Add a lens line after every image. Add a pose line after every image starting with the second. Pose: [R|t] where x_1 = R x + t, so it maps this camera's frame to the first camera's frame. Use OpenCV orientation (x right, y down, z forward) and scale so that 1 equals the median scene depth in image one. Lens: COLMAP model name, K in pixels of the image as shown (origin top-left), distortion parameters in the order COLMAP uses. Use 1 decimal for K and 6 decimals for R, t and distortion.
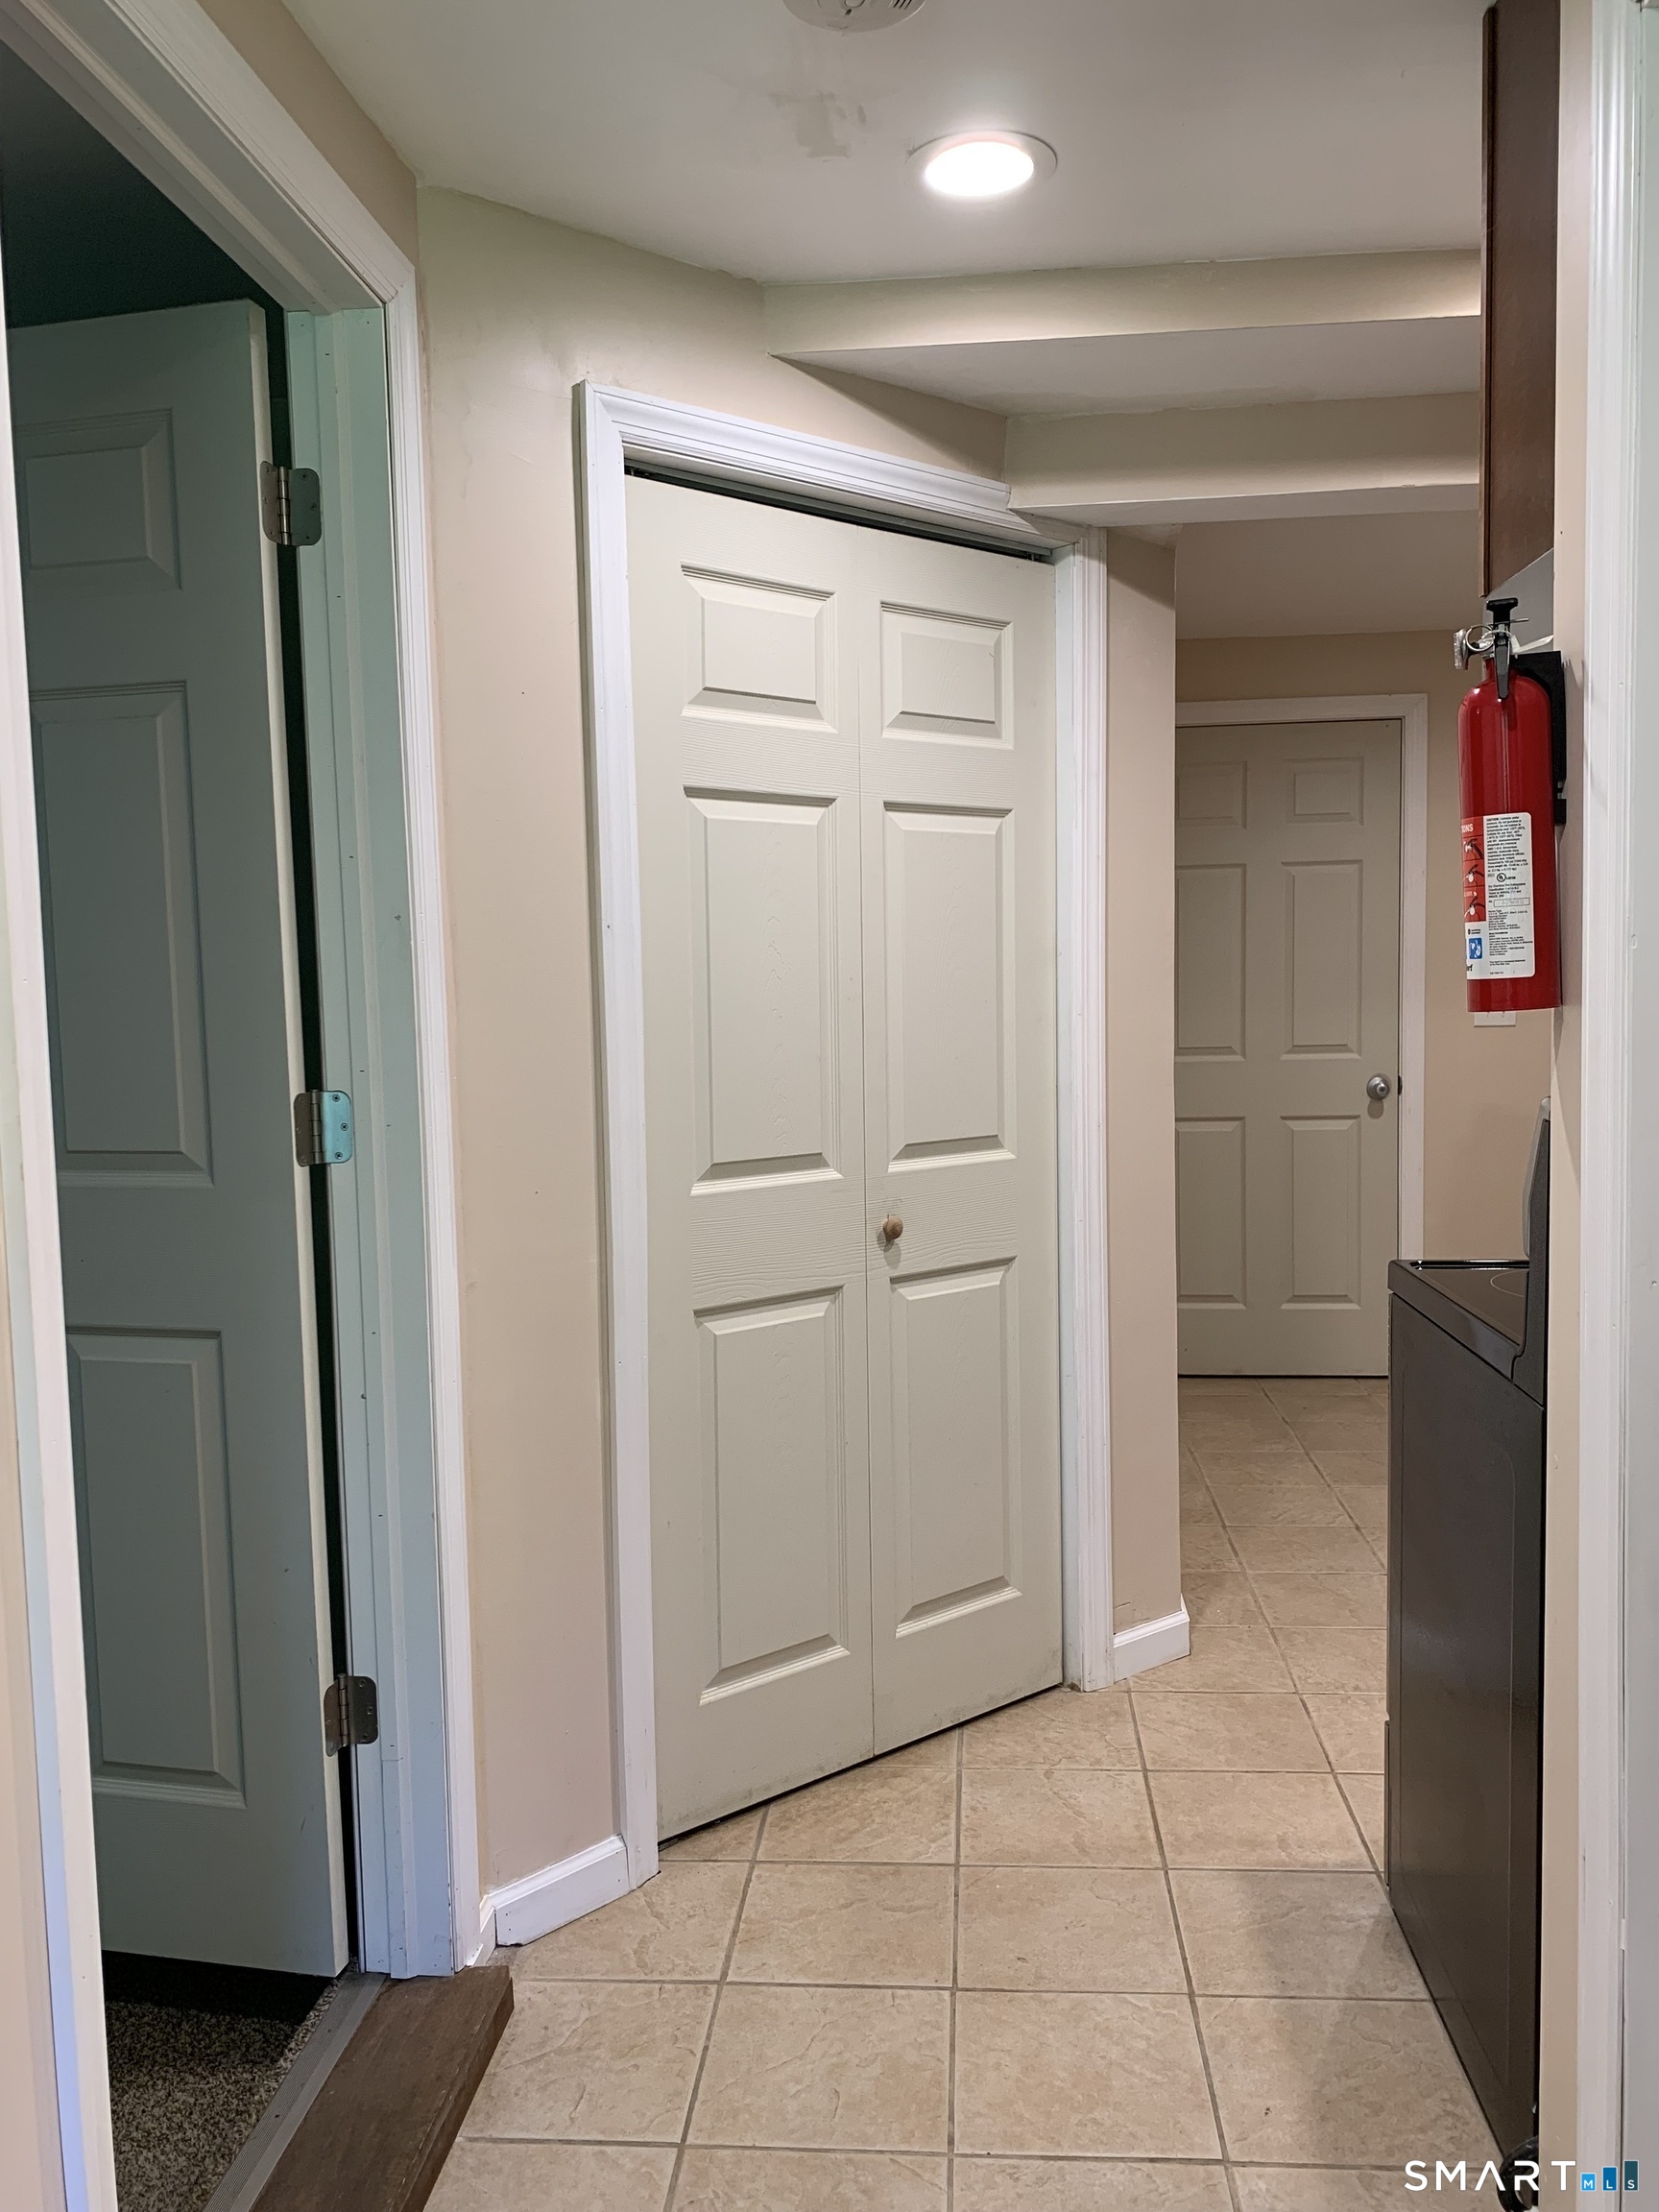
lens RADIAL K [[1692.2, 0, 839.6], [0, 1692.2, 1096.7], [0, 0, 1]] dist [0.040106, -0.044542]
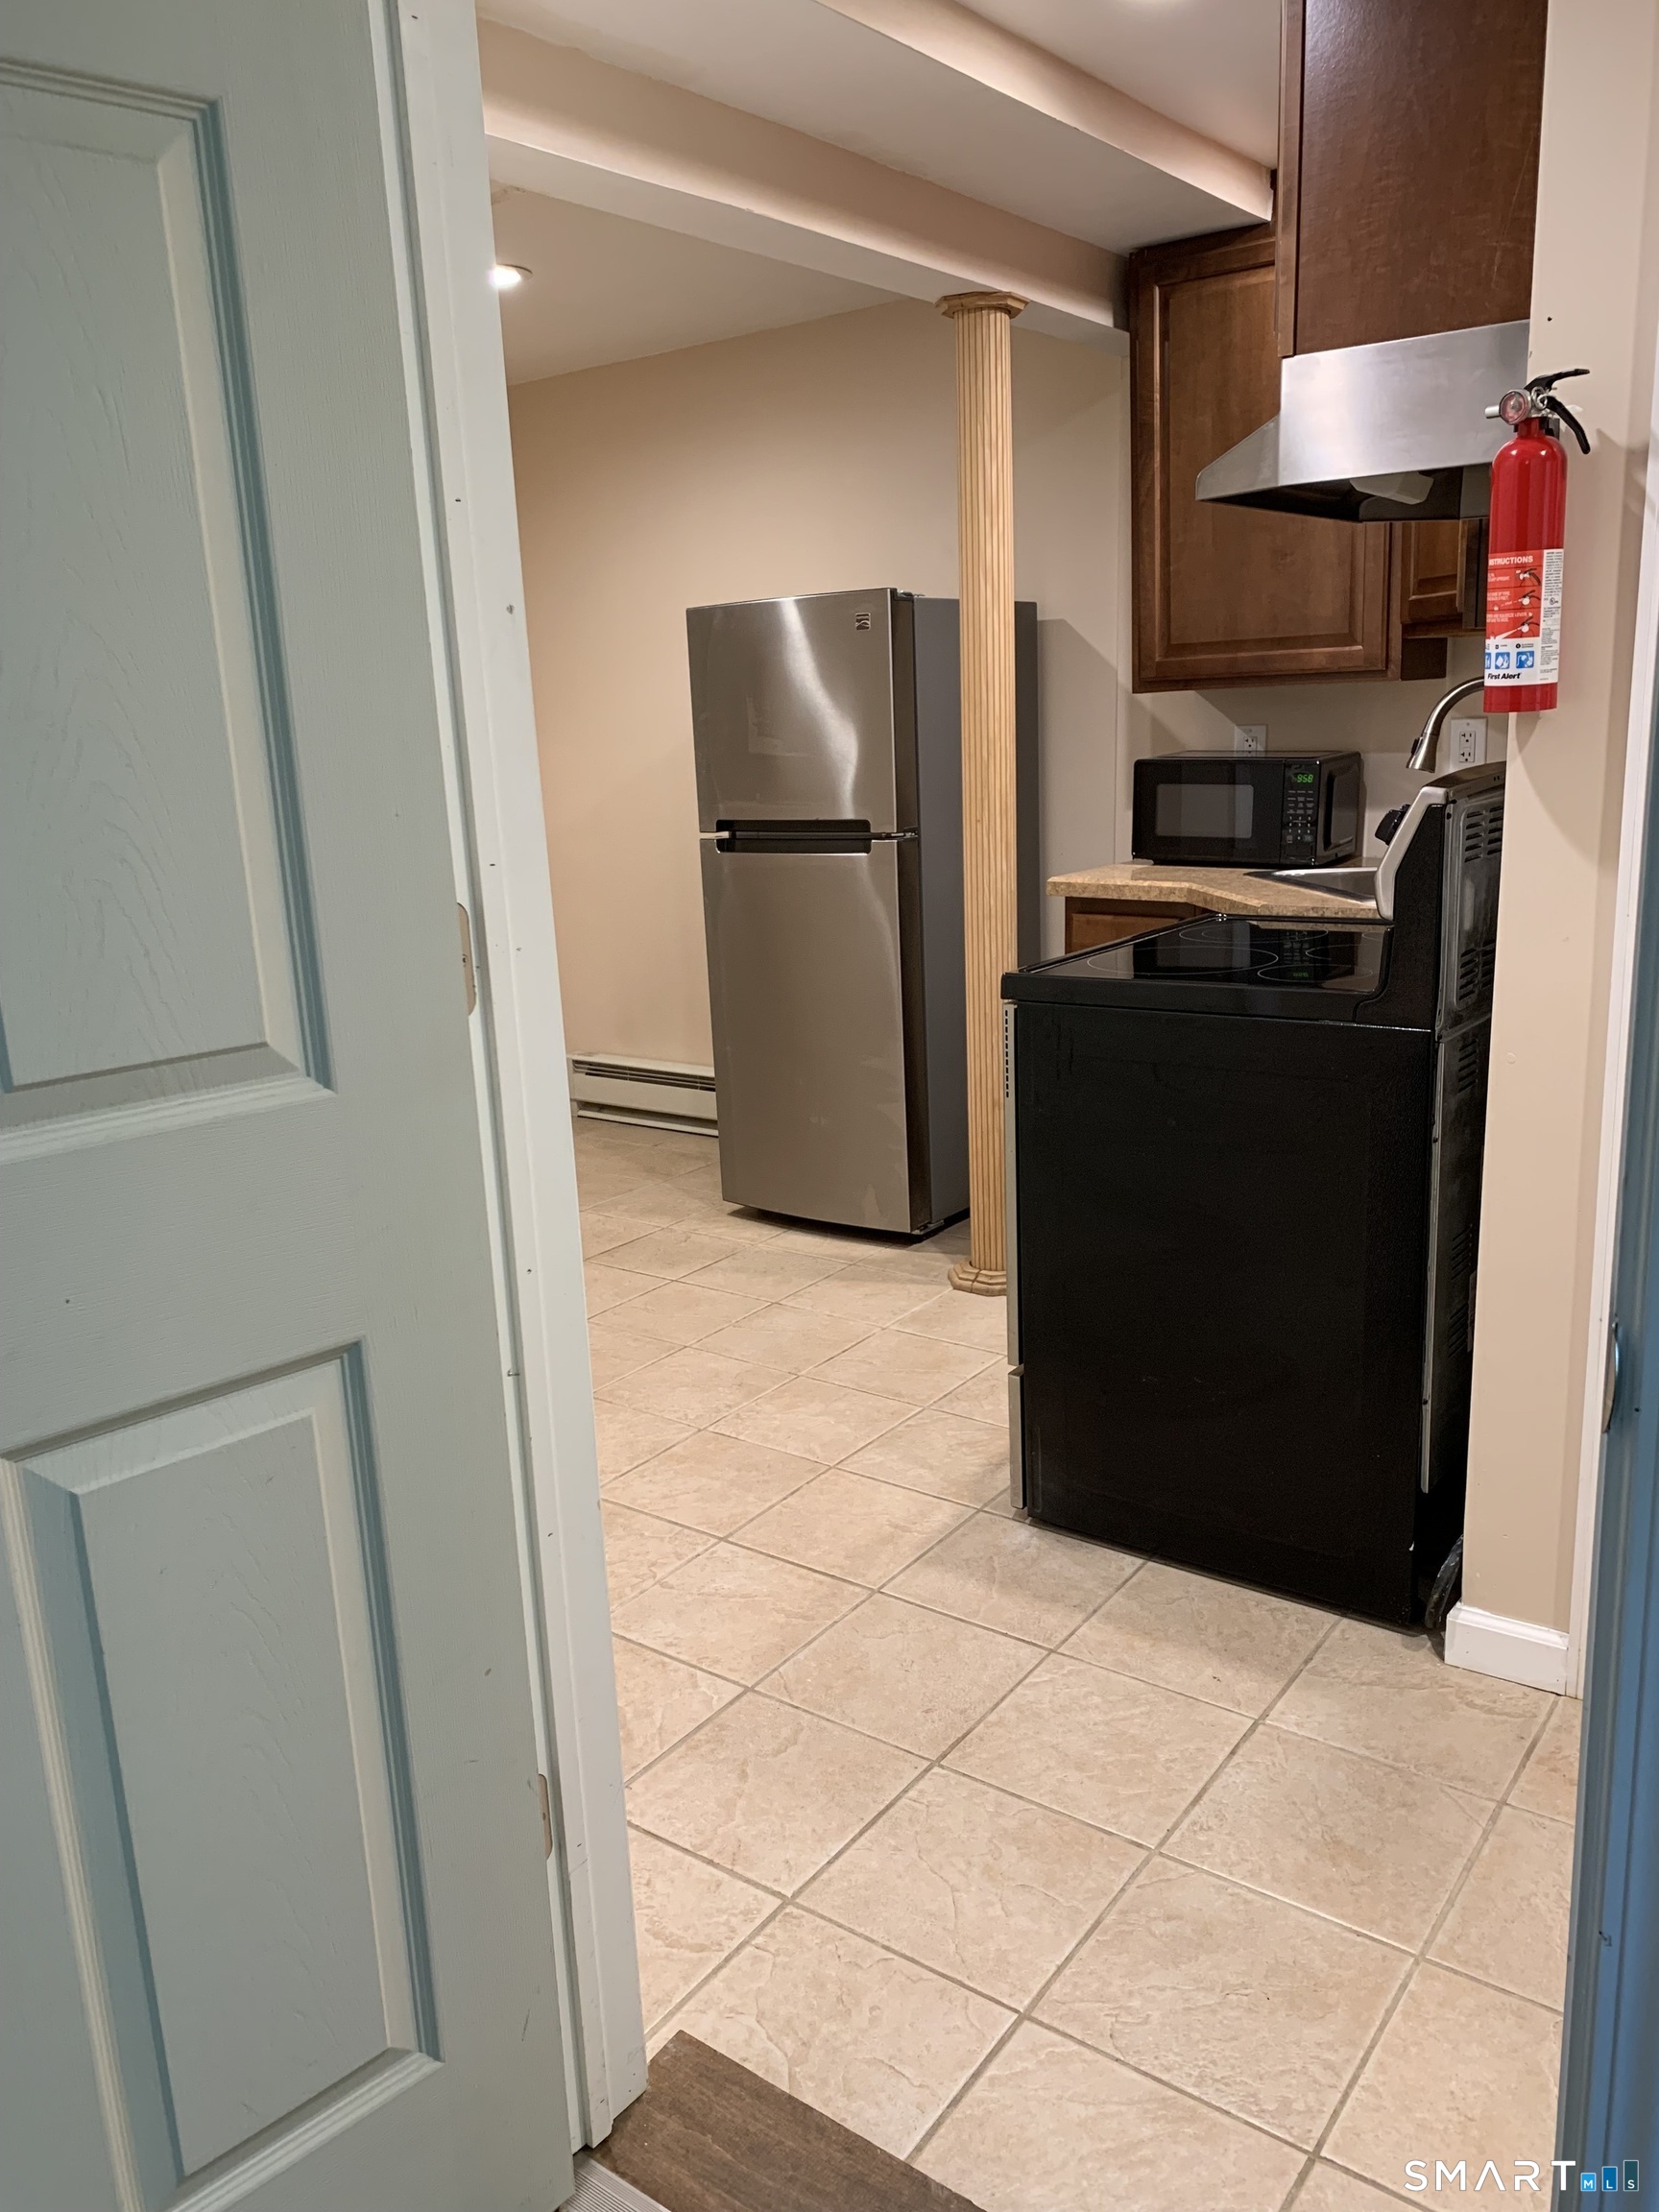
lens RADIAL K [[1692.2, 0, 828.1], [0, 1692.2, 1104.6], [0, 0, 1]] dist [0.040106, -0.044542]
pose [[0.529440, -0.197549, 0.825026, -0.568738], [0.094611, 0.980192, 0.173988, -0.019114], [-0.843055, -0.014059, 0.537643, 0.432970]]
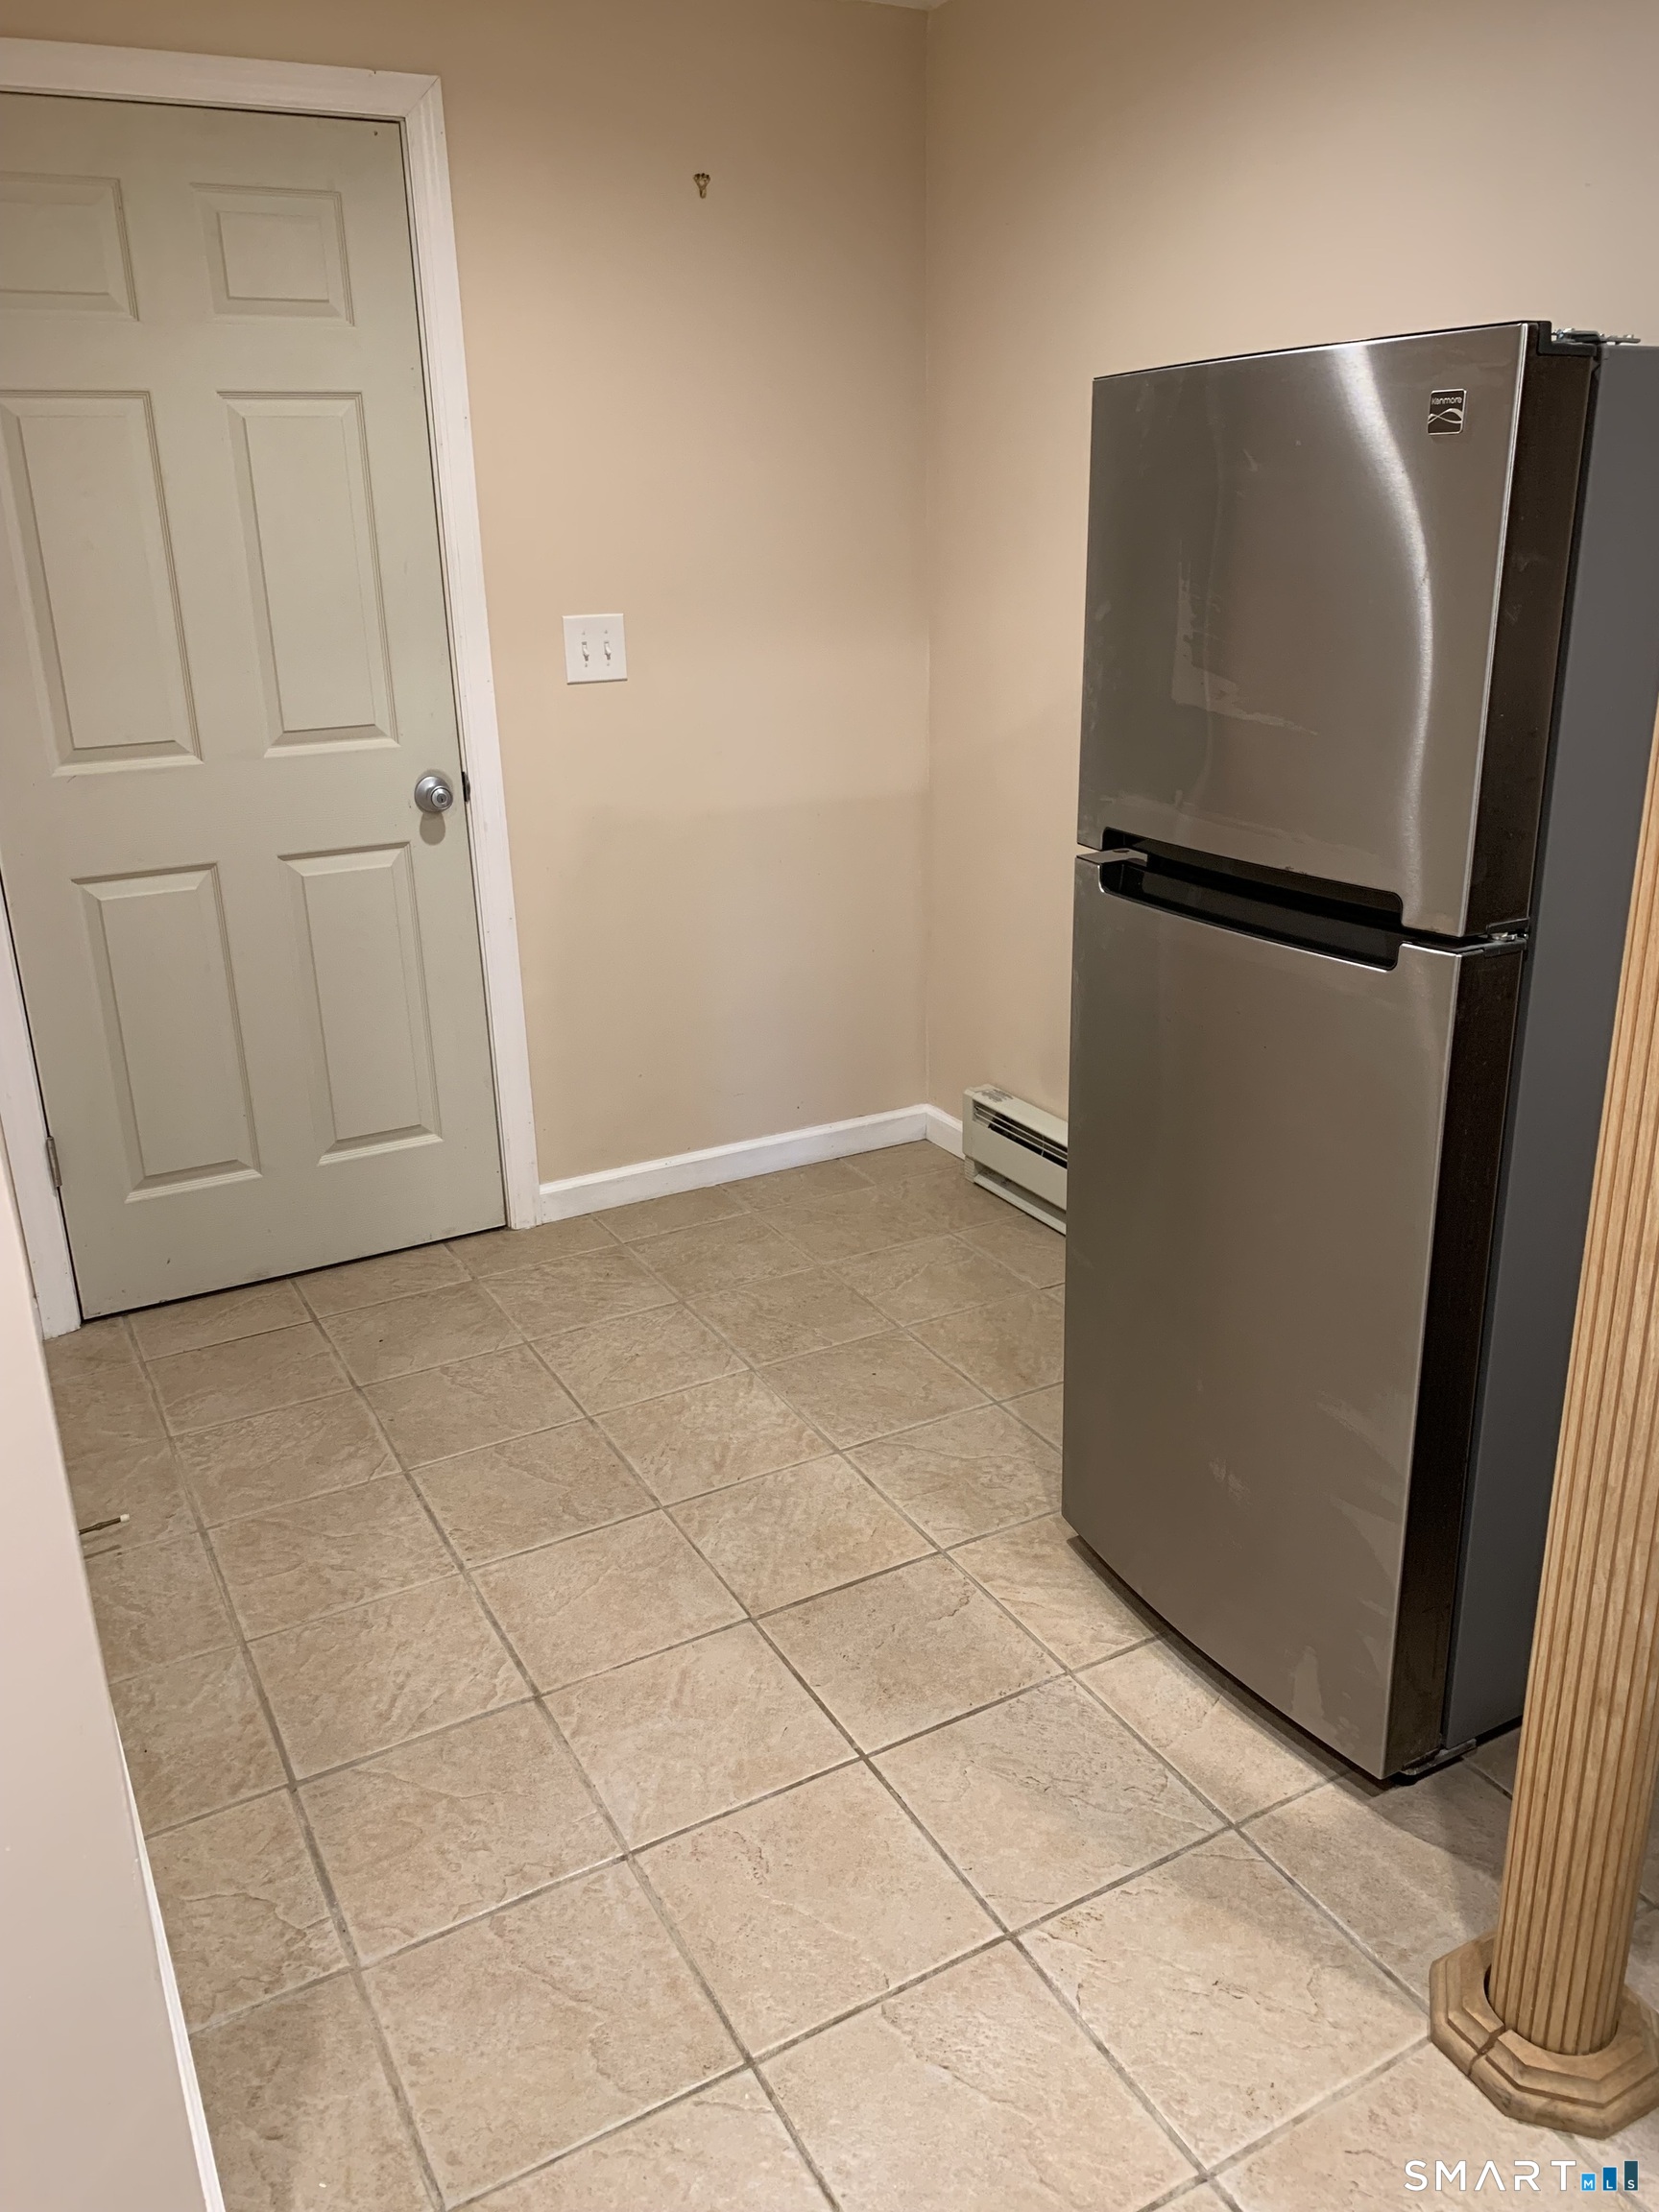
lens RADIAL K [[1692.2, 0, 797.4], [0, 1692.2, 1066.7], [0, 0, 1]] dist [0.040106, -0.044542]
pose [[0.843015, -0.177051, 0.507917, 0.194699], [0.053018, 0.967028, 0.249092, -0.105907], [-0.535271, -0.183060, 0.824605, 0.790504]]
